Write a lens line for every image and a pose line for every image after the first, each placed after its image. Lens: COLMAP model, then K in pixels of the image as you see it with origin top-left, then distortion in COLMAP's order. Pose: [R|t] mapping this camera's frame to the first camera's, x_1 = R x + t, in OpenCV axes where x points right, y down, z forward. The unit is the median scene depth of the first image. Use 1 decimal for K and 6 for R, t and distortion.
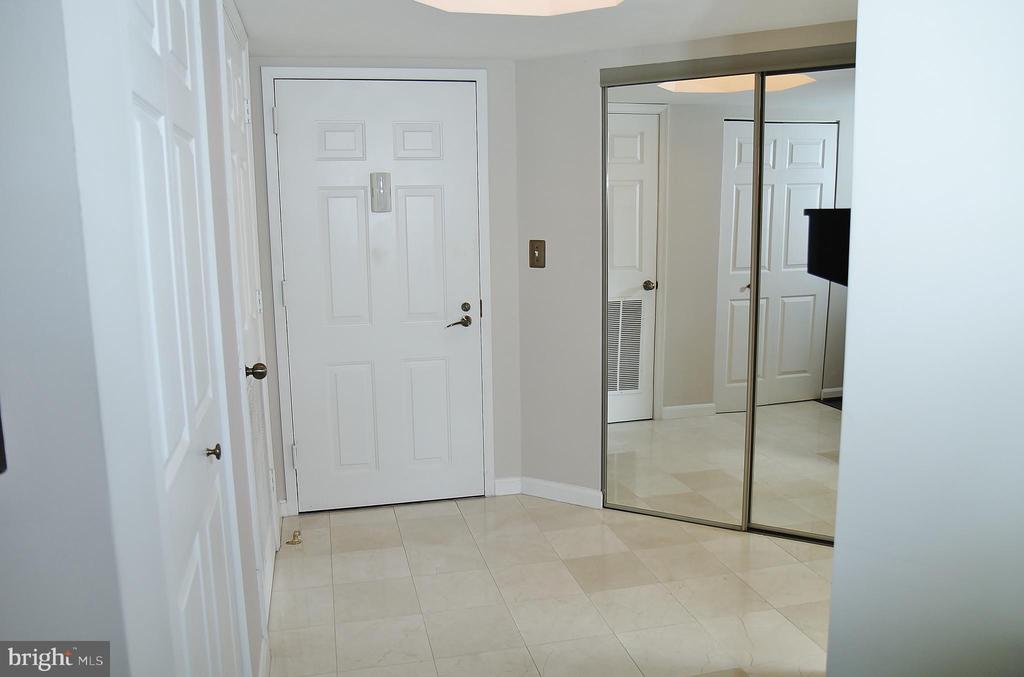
lens RADIAL K [[802.0, 0, 506.9], [0, 802.0, 350.1], [0, 0, 1]] dist [-0.117200, 0.116473]
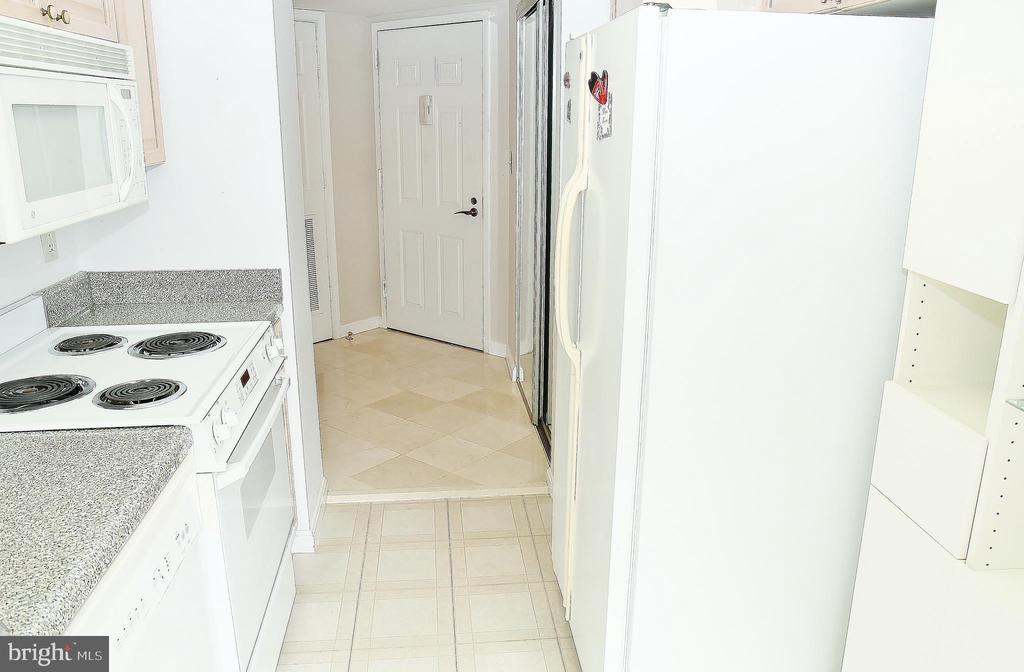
lens RADIAL K [[781.0, 0, 512.0], [0, 781.0, 336.0], [0, 0, 1]] dist [-0.102490, 0.000115]
pose [[0.612058, 0.242455, -0.752728, 0.988511], [-0.158884, 0.970134, 0.183290, -0.082562], [0.774687, 0.007413, 0.632301, 0.257520]]
